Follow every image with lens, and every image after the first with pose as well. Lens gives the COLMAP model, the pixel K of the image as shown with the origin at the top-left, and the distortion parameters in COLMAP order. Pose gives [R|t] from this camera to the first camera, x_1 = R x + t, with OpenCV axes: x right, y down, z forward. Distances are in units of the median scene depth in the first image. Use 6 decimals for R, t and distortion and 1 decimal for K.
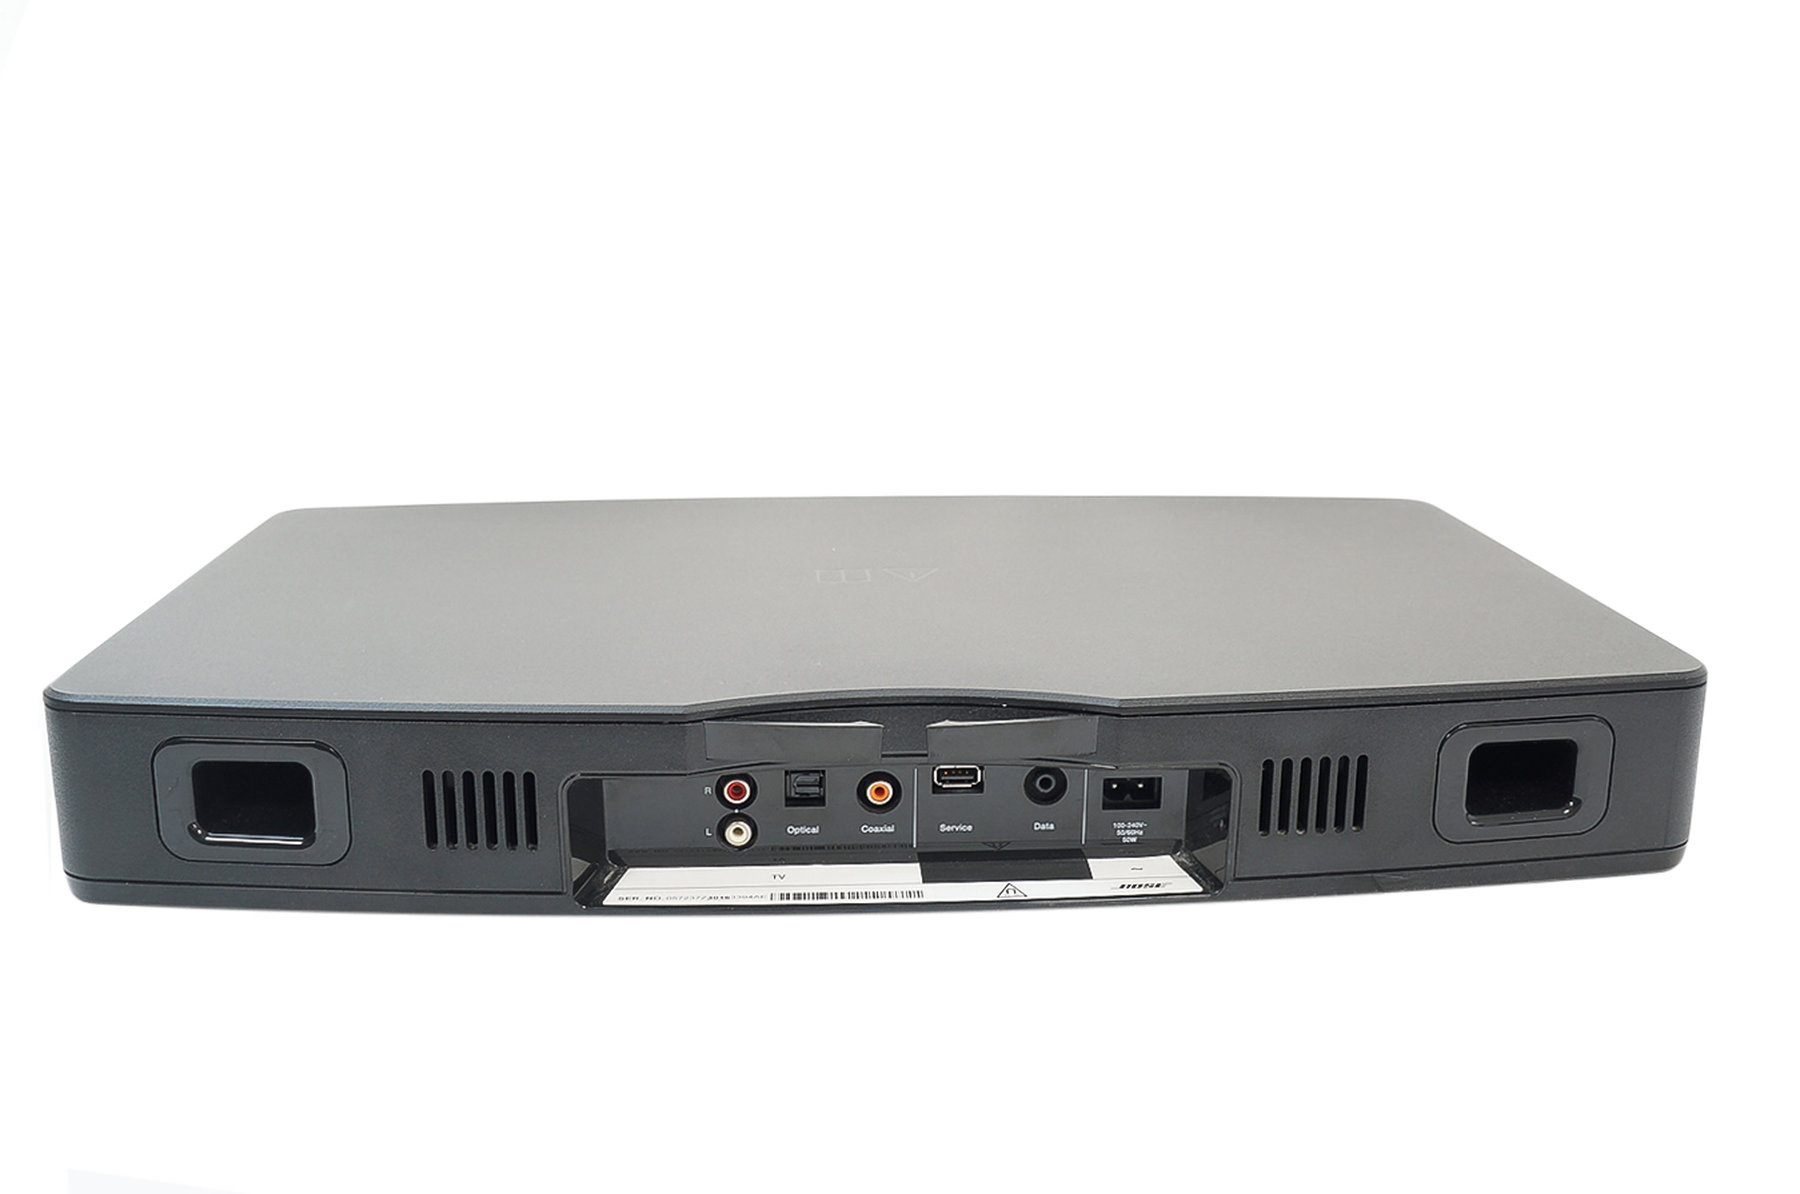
lens RADIAL K [[1659.9, 0, 895.1], [0, 1659.9, 601.1], [0, 0, 1]] dist [-0.046351, -0.010812]
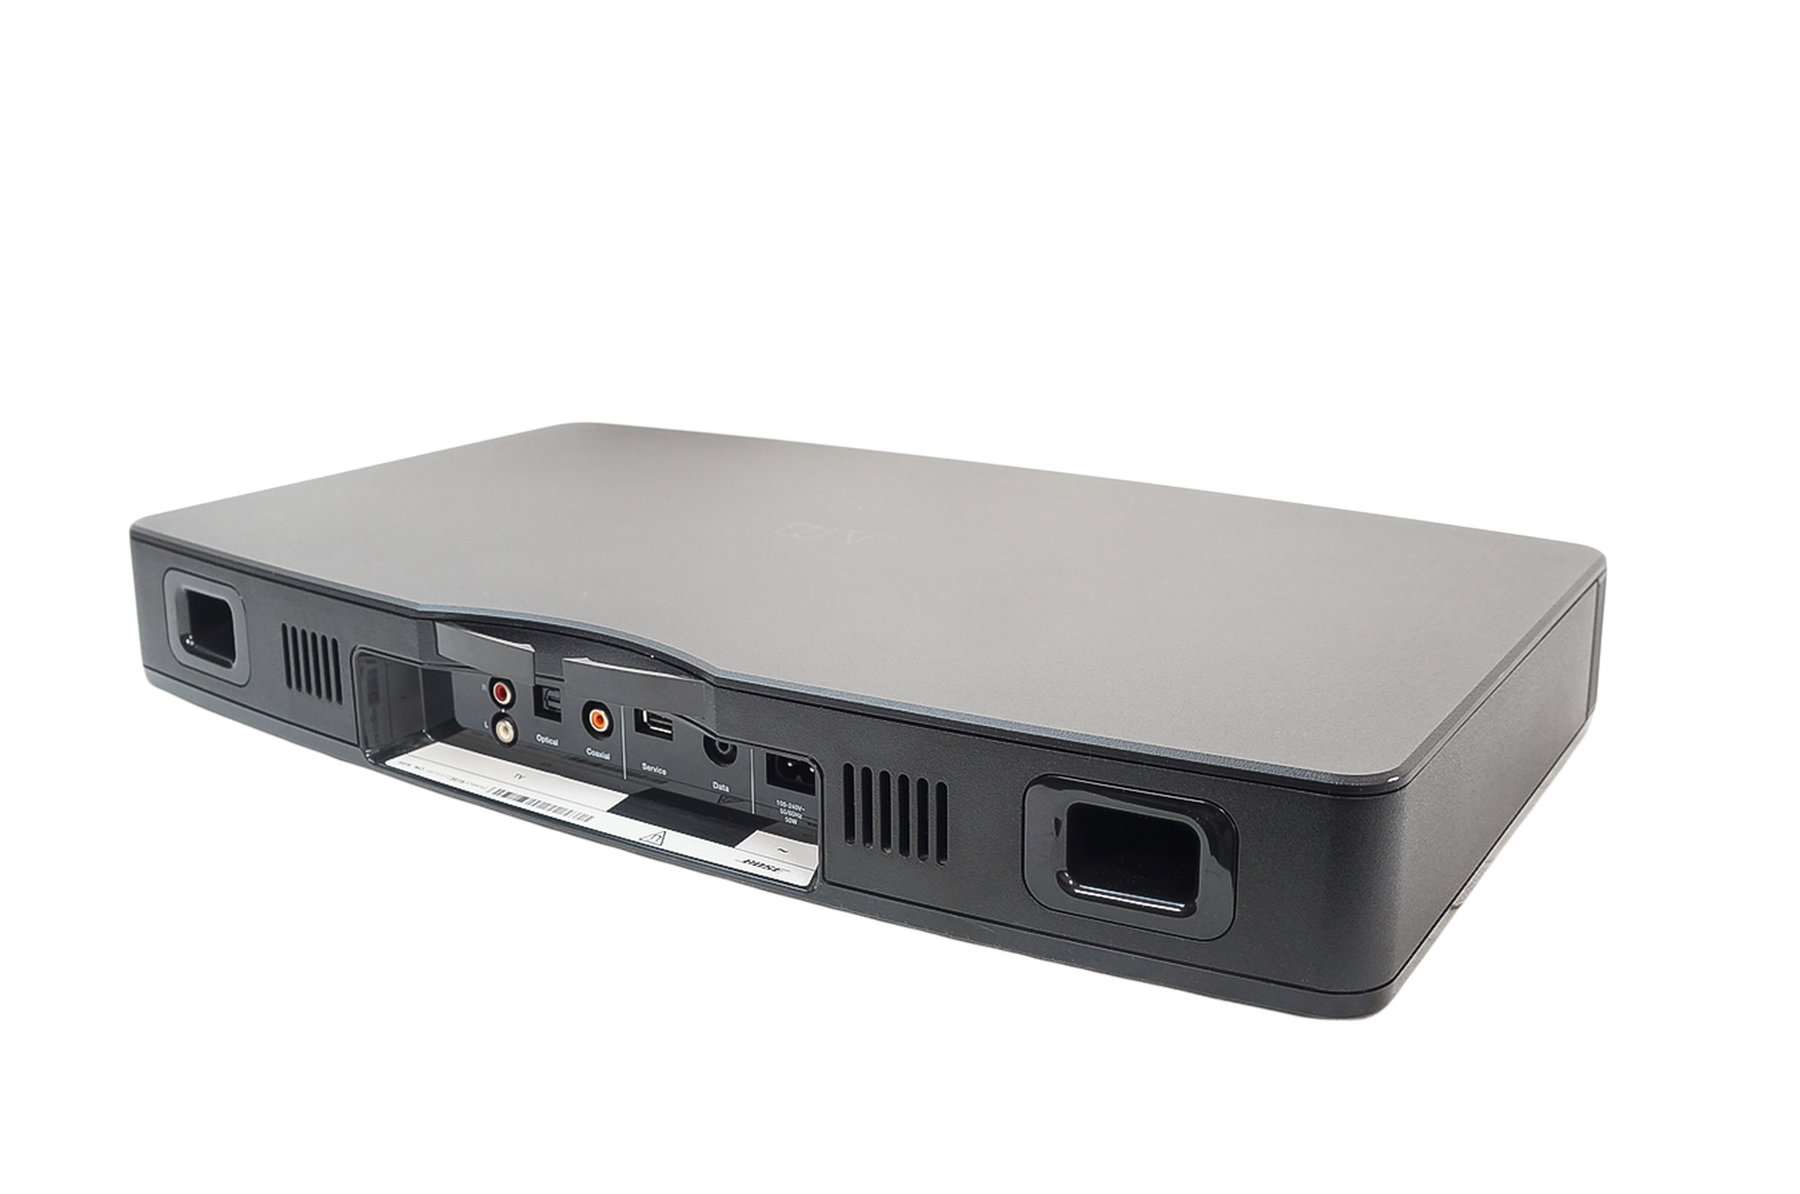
lens RADIAL K [[1659.9, 0, 896.6], [0, 1659.9, 594.8], [0, 0, 1]] dist [-0.046351, -0.010812]
pose [[0.807360, 0.155248, -0.569270, 0.739415], [-0.141963, 0.987535, 0.067979, -0.063480], [0.572728, 0.025932, 0.819336, 0.237323]]
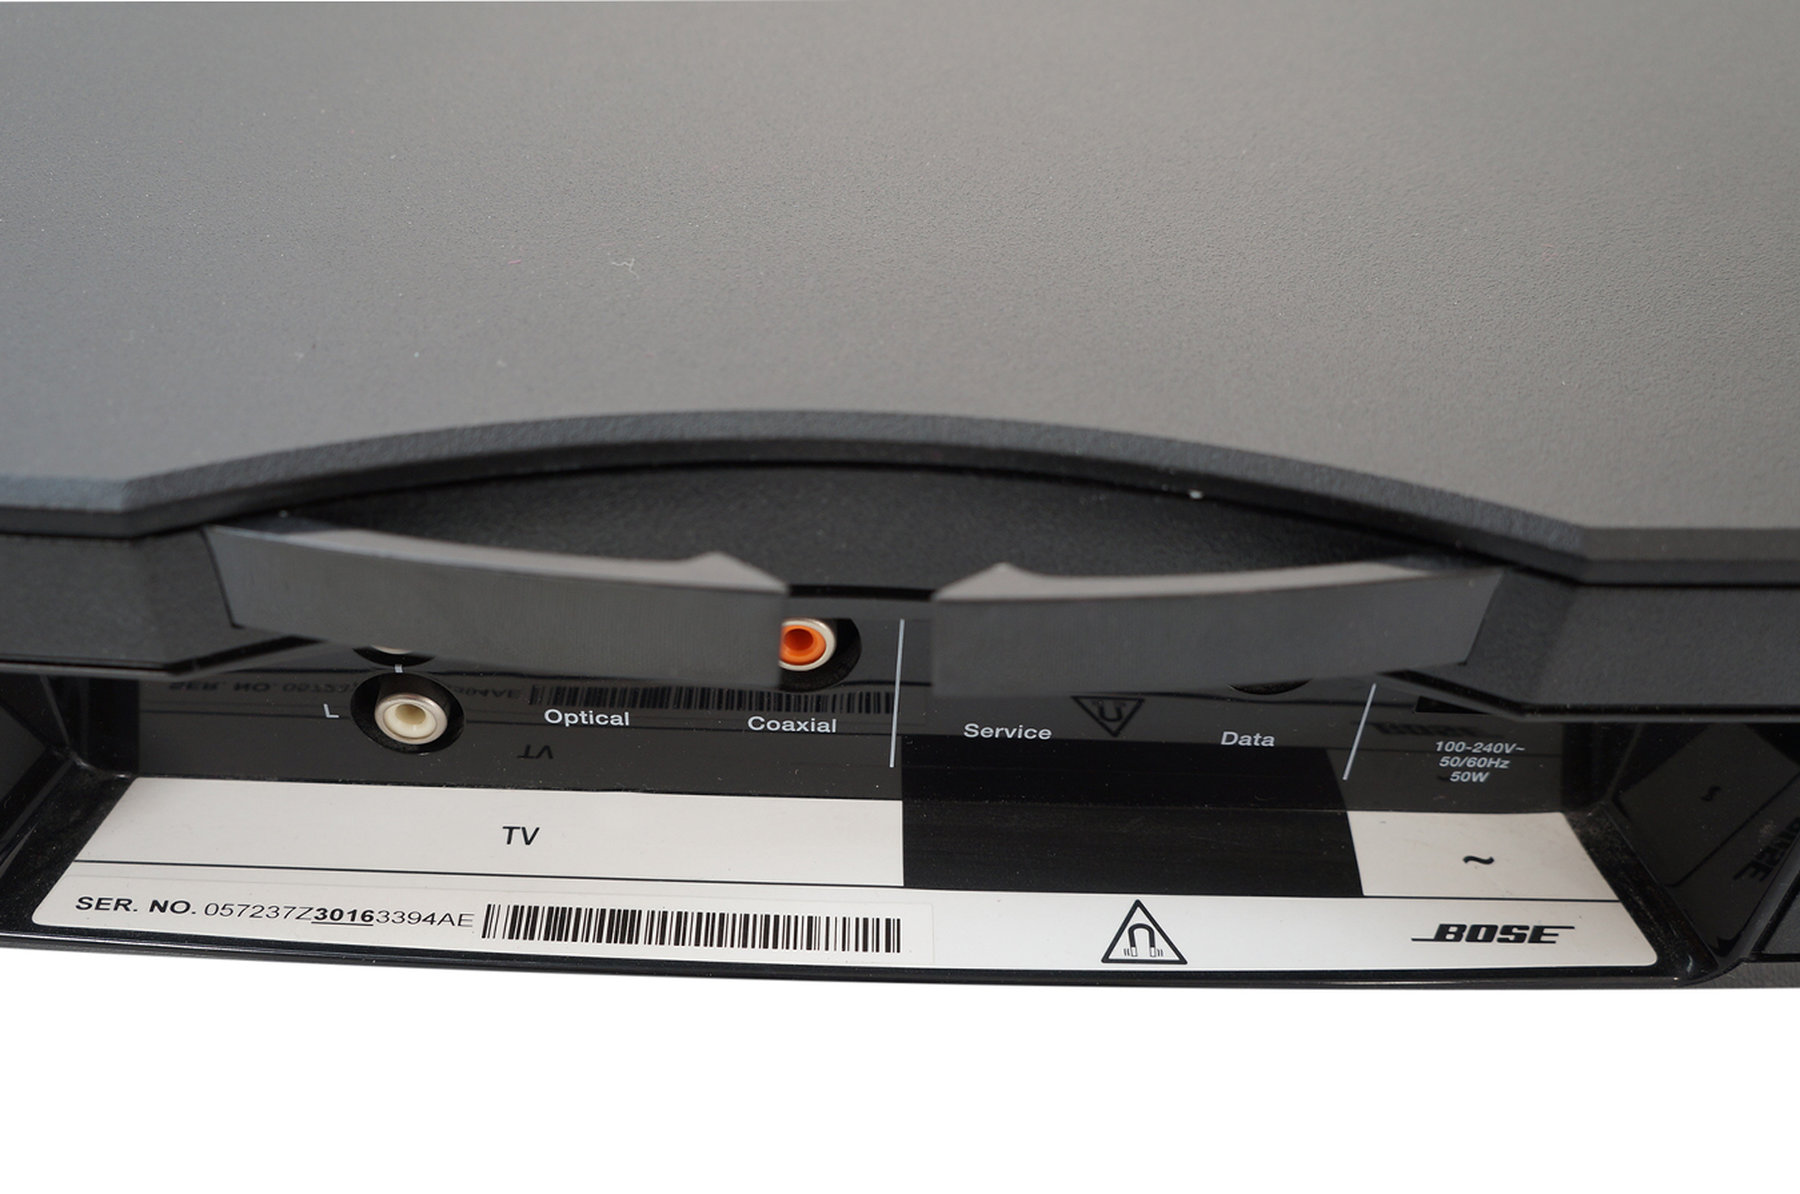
lens RADIAL K [[1732.9, 0, 891.8], [0, 1732.9, 597.0], [0, 0, 1]] dist [-0.071706, 0.000000]
pose [[0.997672, 0.066558, -0.014842, 0.015146], [-0.052928, 0.893024, 0.446885, -0.059033], [0.042998, -0.445059, 0.894468, 0.678704]]
